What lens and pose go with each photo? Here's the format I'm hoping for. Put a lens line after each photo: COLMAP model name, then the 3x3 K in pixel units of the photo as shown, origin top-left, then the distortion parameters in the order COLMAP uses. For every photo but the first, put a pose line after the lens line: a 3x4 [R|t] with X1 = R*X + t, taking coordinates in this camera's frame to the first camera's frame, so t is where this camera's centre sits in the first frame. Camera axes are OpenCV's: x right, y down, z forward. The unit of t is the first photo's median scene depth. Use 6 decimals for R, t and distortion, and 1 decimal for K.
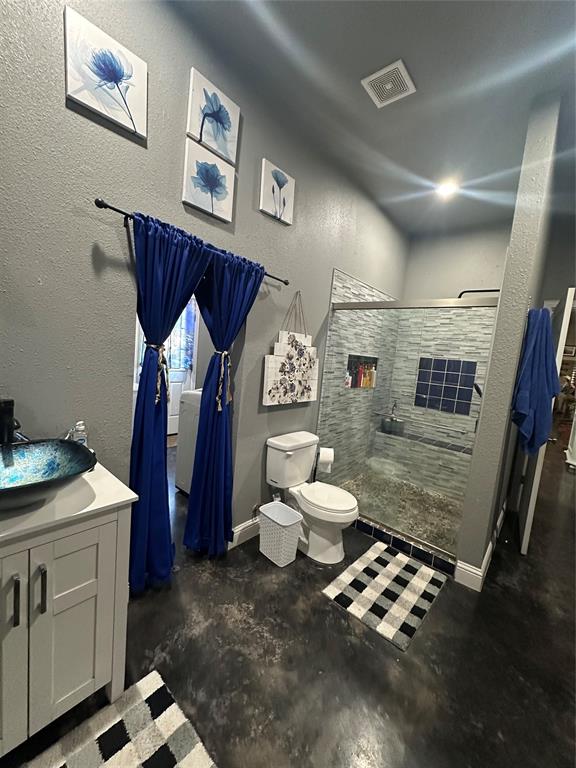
lens RADIAL K [[308.0, 0, 288.7], [0, 308.0, 381.9], [0, 0, 1]] dist [-0.004593, -0.000034]
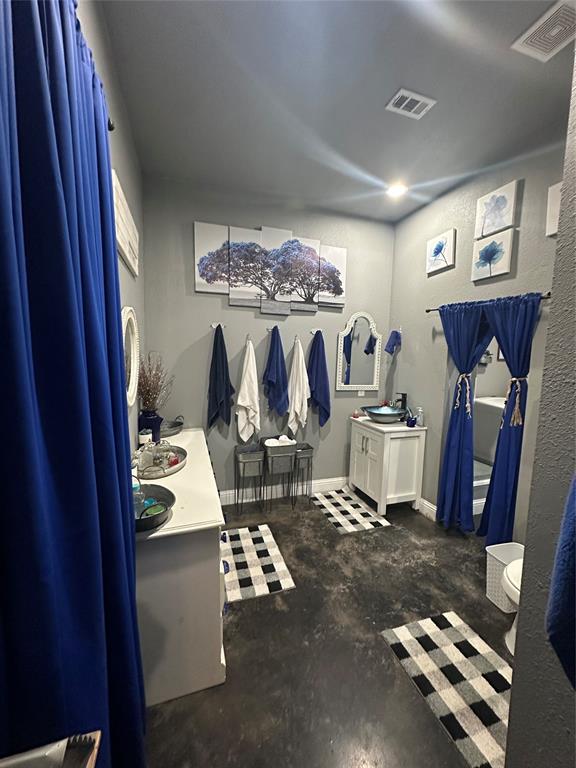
lens RADIAL K [[308.0, 0, 286.3], [0, 308.0, 384.1], [0, 0, 1]] dist [-0.004593, -0.000034]
pose [[-0.510941, -0.029996, -0.859092, 1.448900], [-0.160404, 0.985165, 0.061002, -0.016762], [0.844517, 0.168970, -0.508172, 1.068440]]
